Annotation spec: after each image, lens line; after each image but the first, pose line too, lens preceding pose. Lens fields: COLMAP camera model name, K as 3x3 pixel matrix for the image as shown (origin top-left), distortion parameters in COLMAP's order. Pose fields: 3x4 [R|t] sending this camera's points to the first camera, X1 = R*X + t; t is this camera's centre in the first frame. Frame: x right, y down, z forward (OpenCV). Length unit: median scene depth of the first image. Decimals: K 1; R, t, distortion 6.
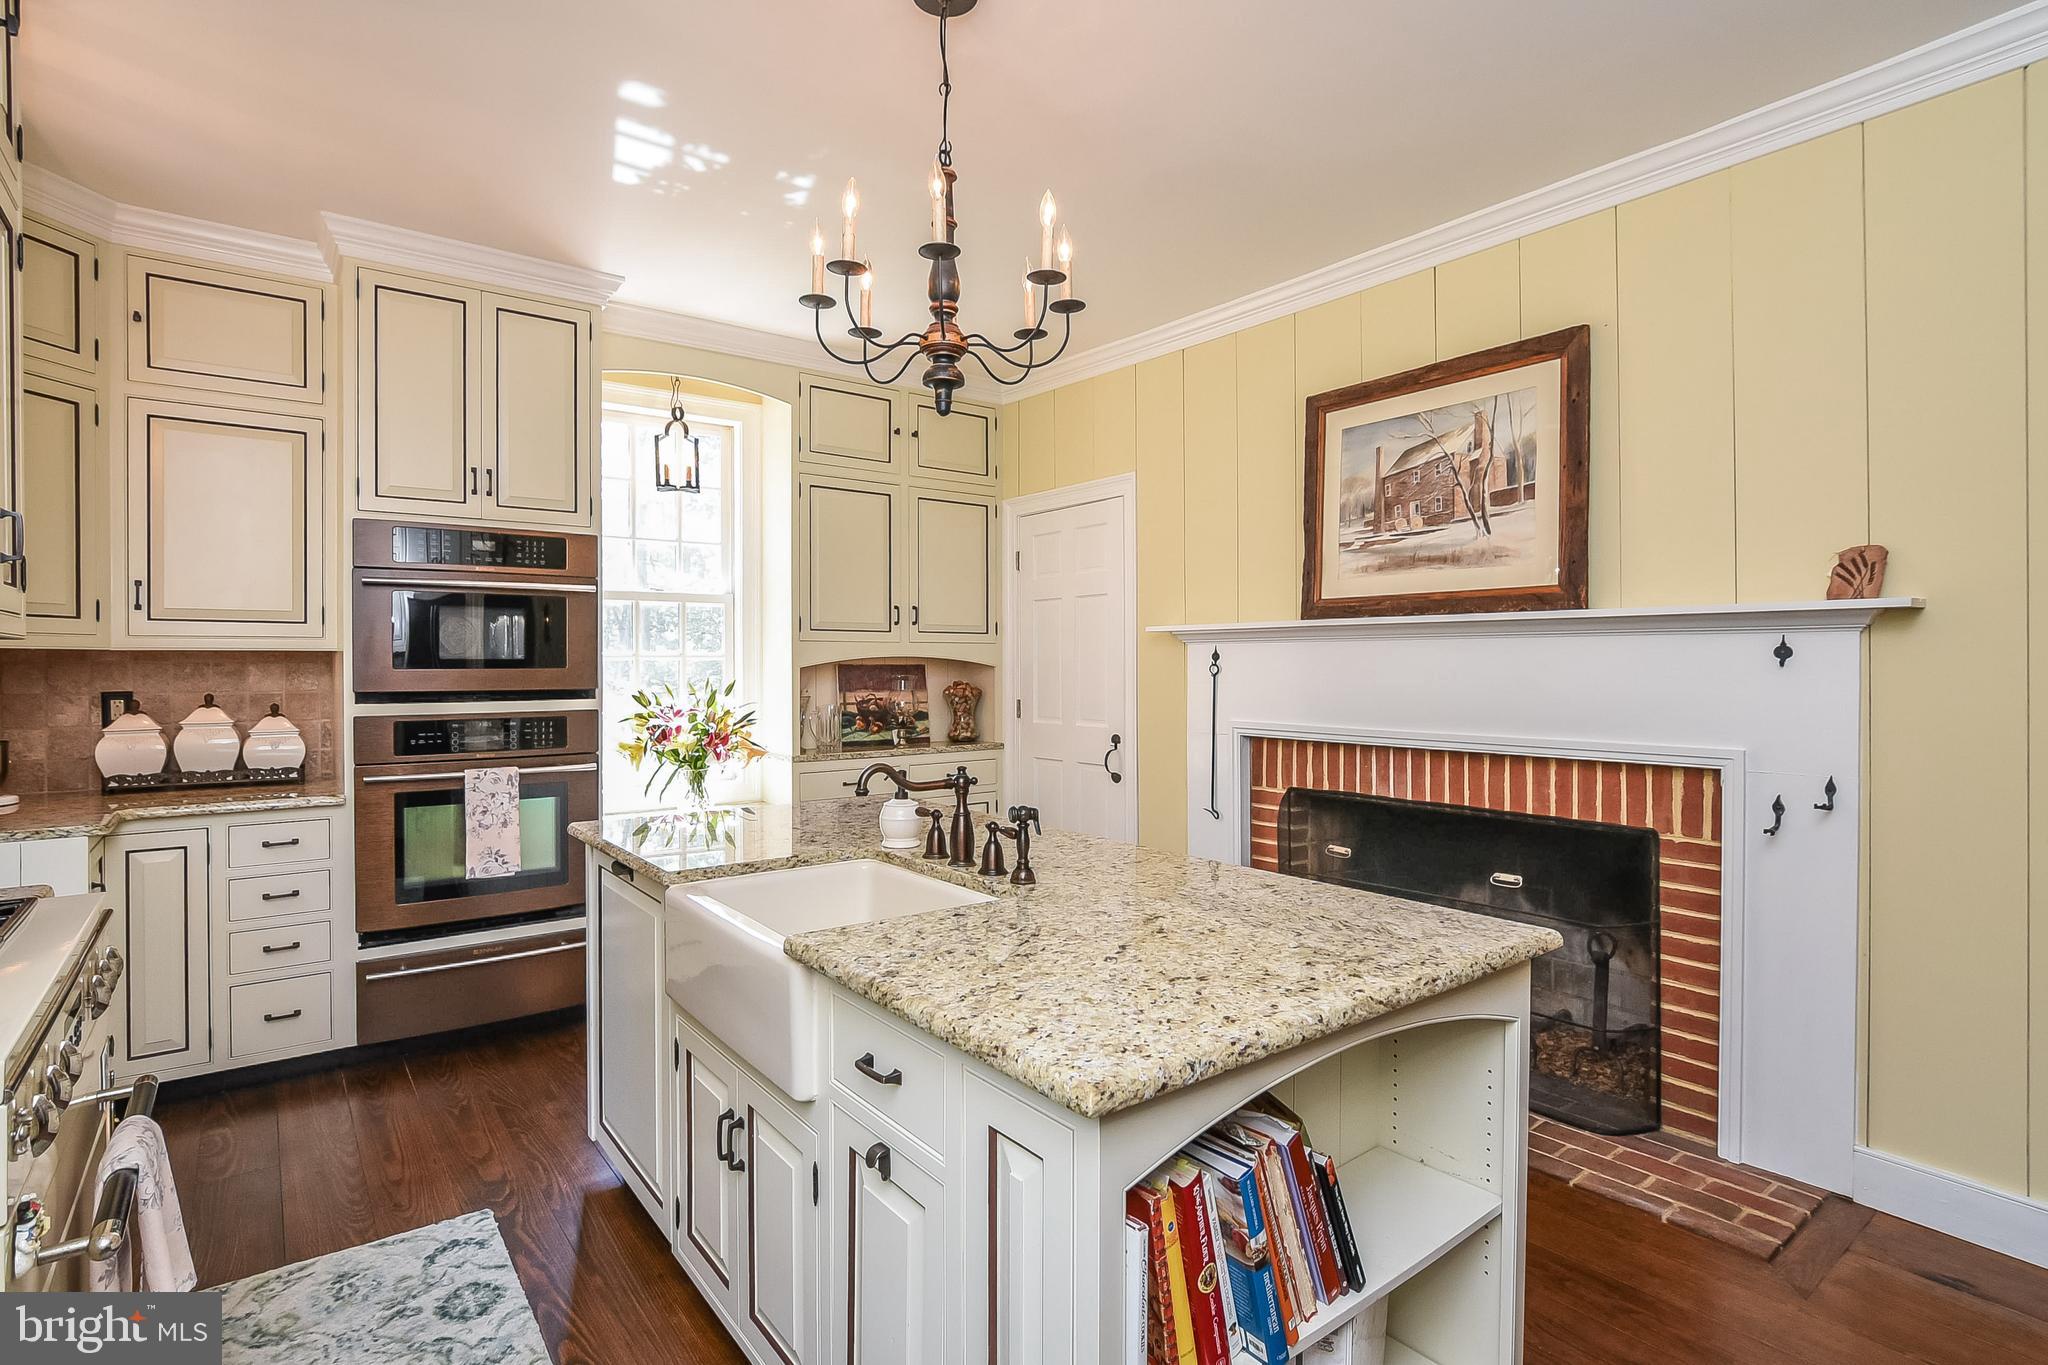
lens RADIAL K [[994.8, 0, 1039.6], [0, 994.8, 675.4], [0, 0, 1]] dist [-0.019594, -0.000037]
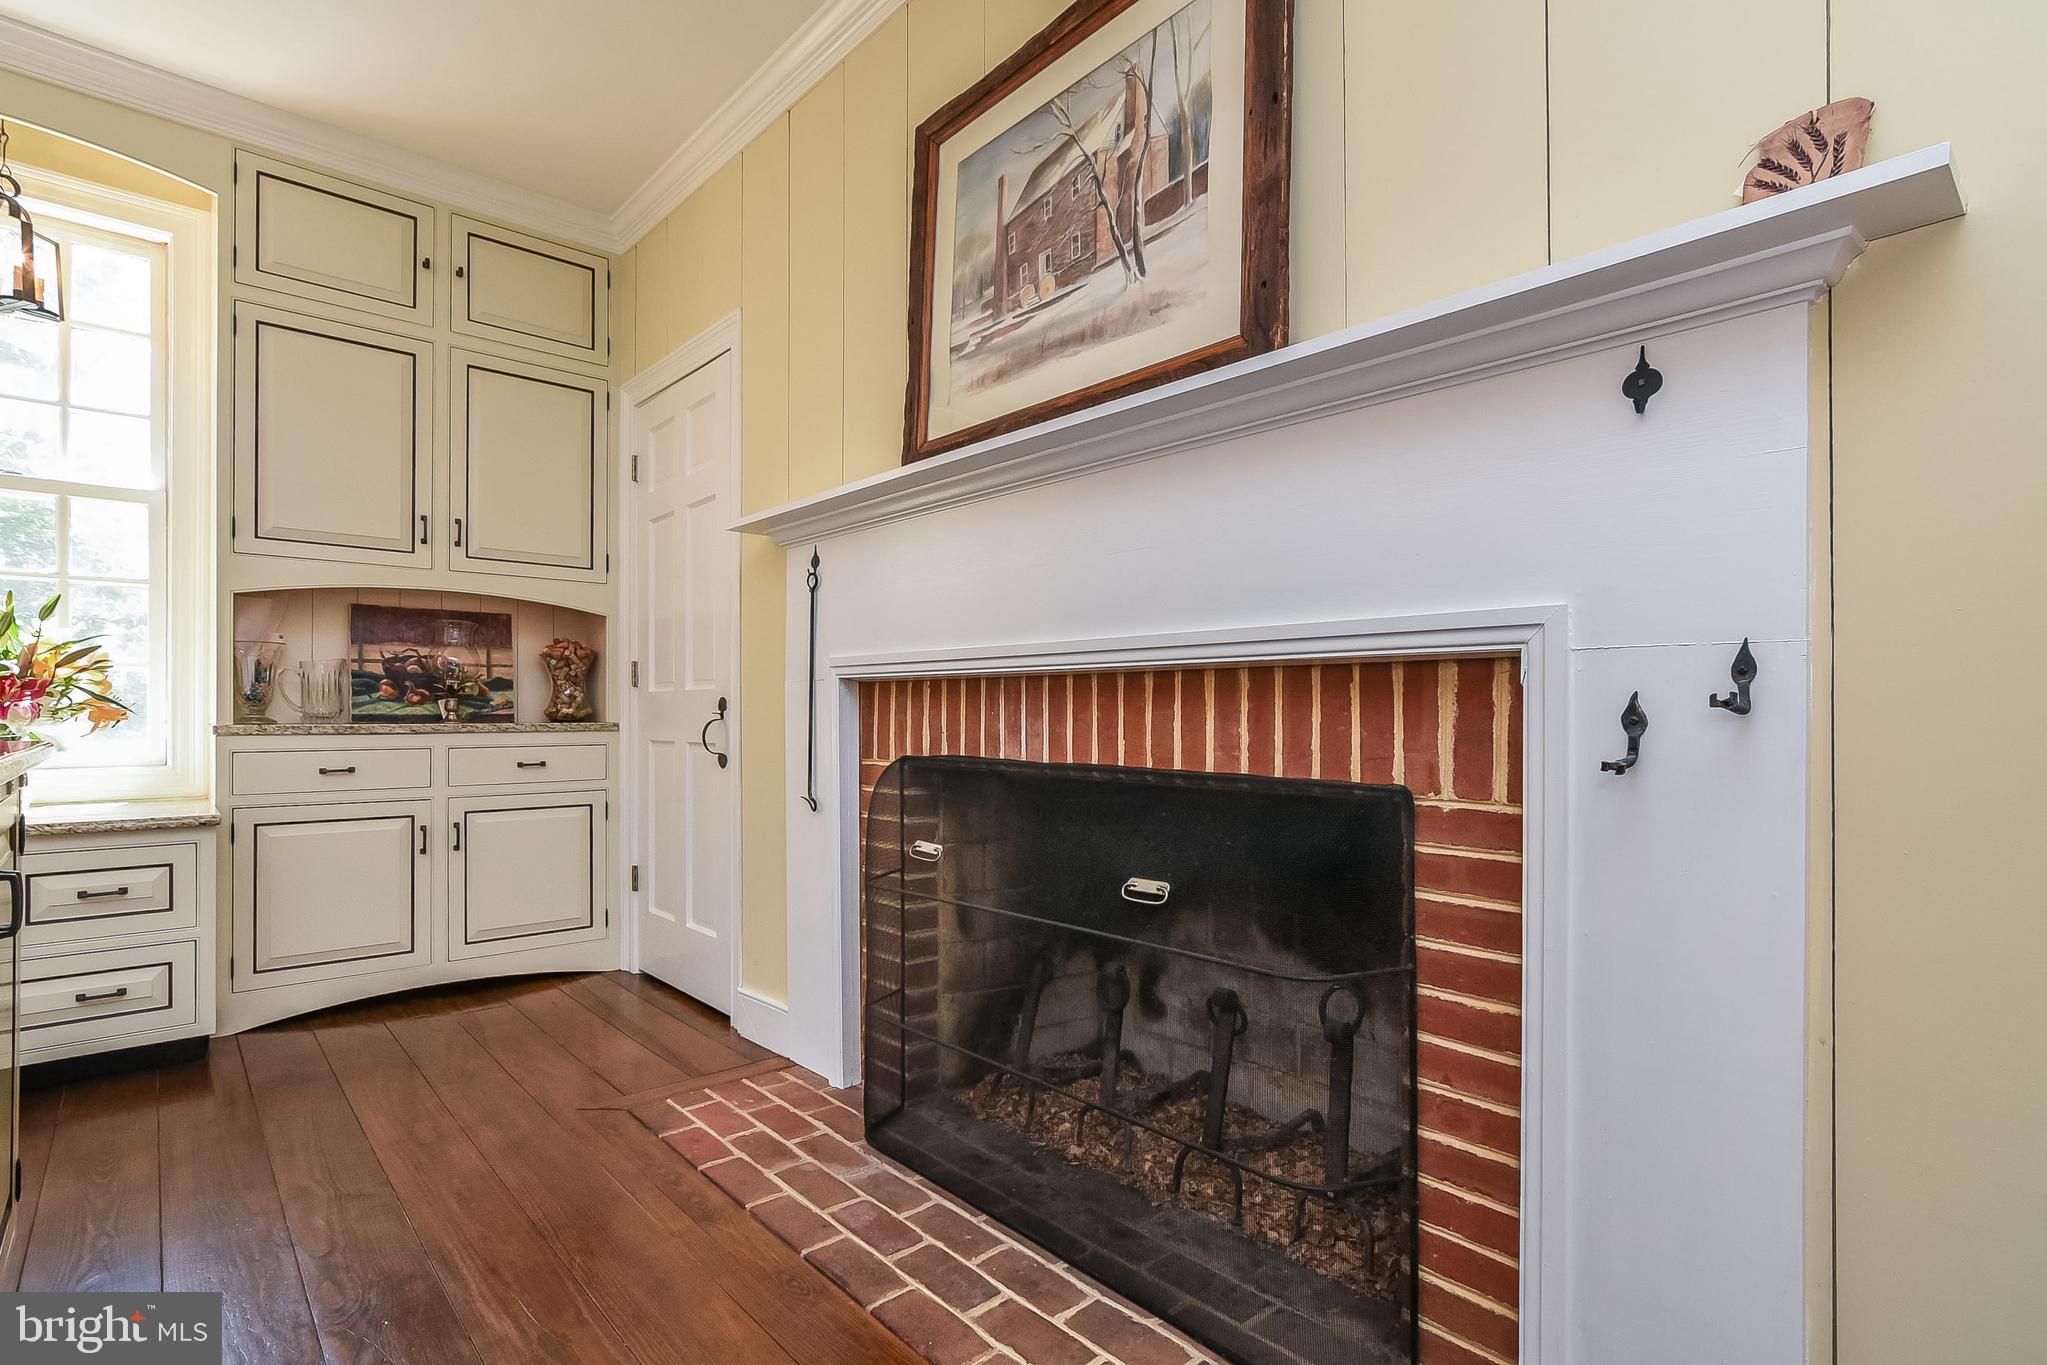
lens RADIAL K [[982.1, 0, 1027.5], [0, 982.1, 713.9], [0, 0, 1]] dist [-0.007782, 0.000622]
pose [[0.997641, 0.004023, 0.068525, 0.328806], [-0.003505, 0.999964, -0.007678, 0.102933], [-0.068553, 0.007420, 0.997620, 0.422998]]
